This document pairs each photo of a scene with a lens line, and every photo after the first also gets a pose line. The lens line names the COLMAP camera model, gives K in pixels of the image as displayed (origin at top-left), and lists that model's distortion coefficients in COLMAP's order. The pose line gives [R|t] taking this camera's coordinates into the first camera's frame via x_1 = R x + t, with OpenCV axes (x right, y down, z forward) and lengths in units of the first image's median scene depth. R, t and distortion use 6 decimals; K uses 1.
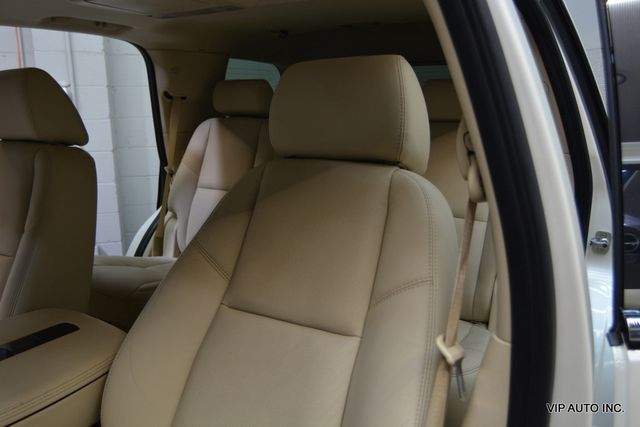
lens RADIAL K [[490.9, 0, 319.5], [0, 490.9, 212.9], [0, 0, 1]] dist [-0.016419, 0.019162]
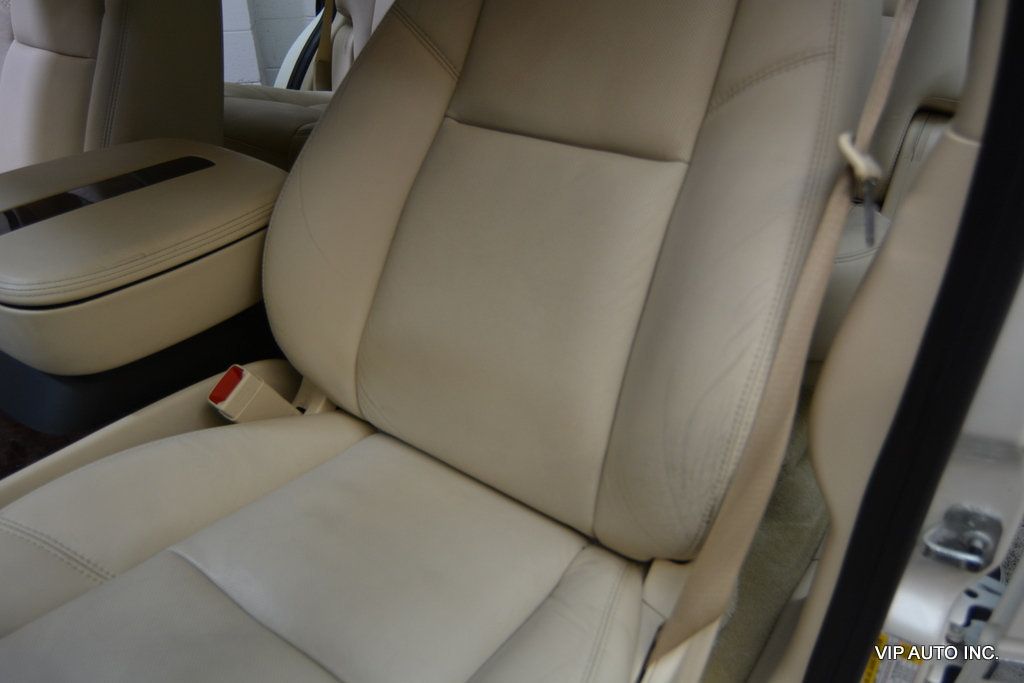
lens RADIAL K [[785.5, 0, 512.0], [0, 785.5, 341.1], [0, 0, 1]] dist [-0.016419, 0.019162]
pose [[0.996365, 0.045842, -0.071806, -0.041359], [-0.019219, 0.942105, 0.334767, 0.126193], [0.082995, -0.332170, 0.939561, 0.032701]]
